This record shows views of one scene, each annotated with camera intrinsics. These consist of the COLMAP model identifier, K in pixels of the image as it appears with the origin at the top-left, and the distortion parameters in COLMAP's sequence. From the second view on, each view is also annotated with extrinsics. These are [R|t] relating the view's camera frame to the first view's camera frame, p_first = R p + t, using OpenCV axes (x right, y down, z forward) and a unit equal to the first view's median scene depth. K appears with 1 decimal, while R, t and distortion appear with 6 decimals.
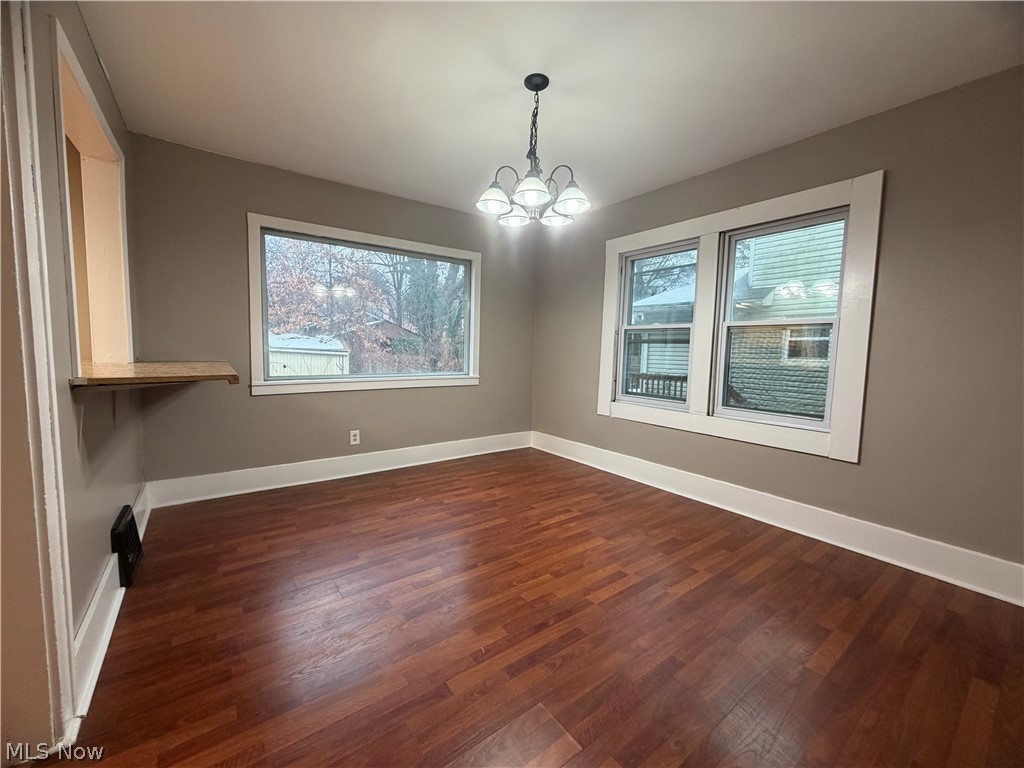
lens RADIAL K [[407.3, 0, 514.9], [0, 407.3, 381.1], [0, 0, 1]] dist [-0.000761, 0.000609]
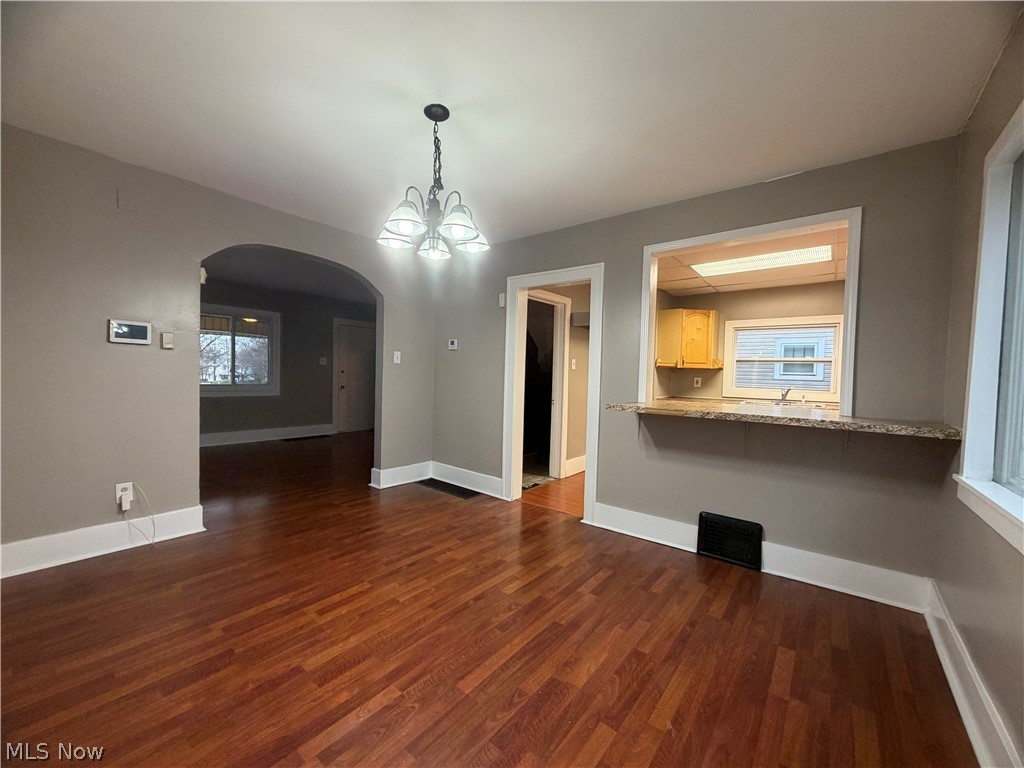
lens RADIAL K [[407.3, 0, 508.4], [0, 407.3, 387.8], [0, 0, 1]] dist [-0.000761, 0.000609]
pose [[-0.967945, -0.041802, -0.247658, 0.085900], [-0.069333, 0.992209, 0.103506, -0.159973], [0.241402, 0.117360, -0.963303, 1.763332]]
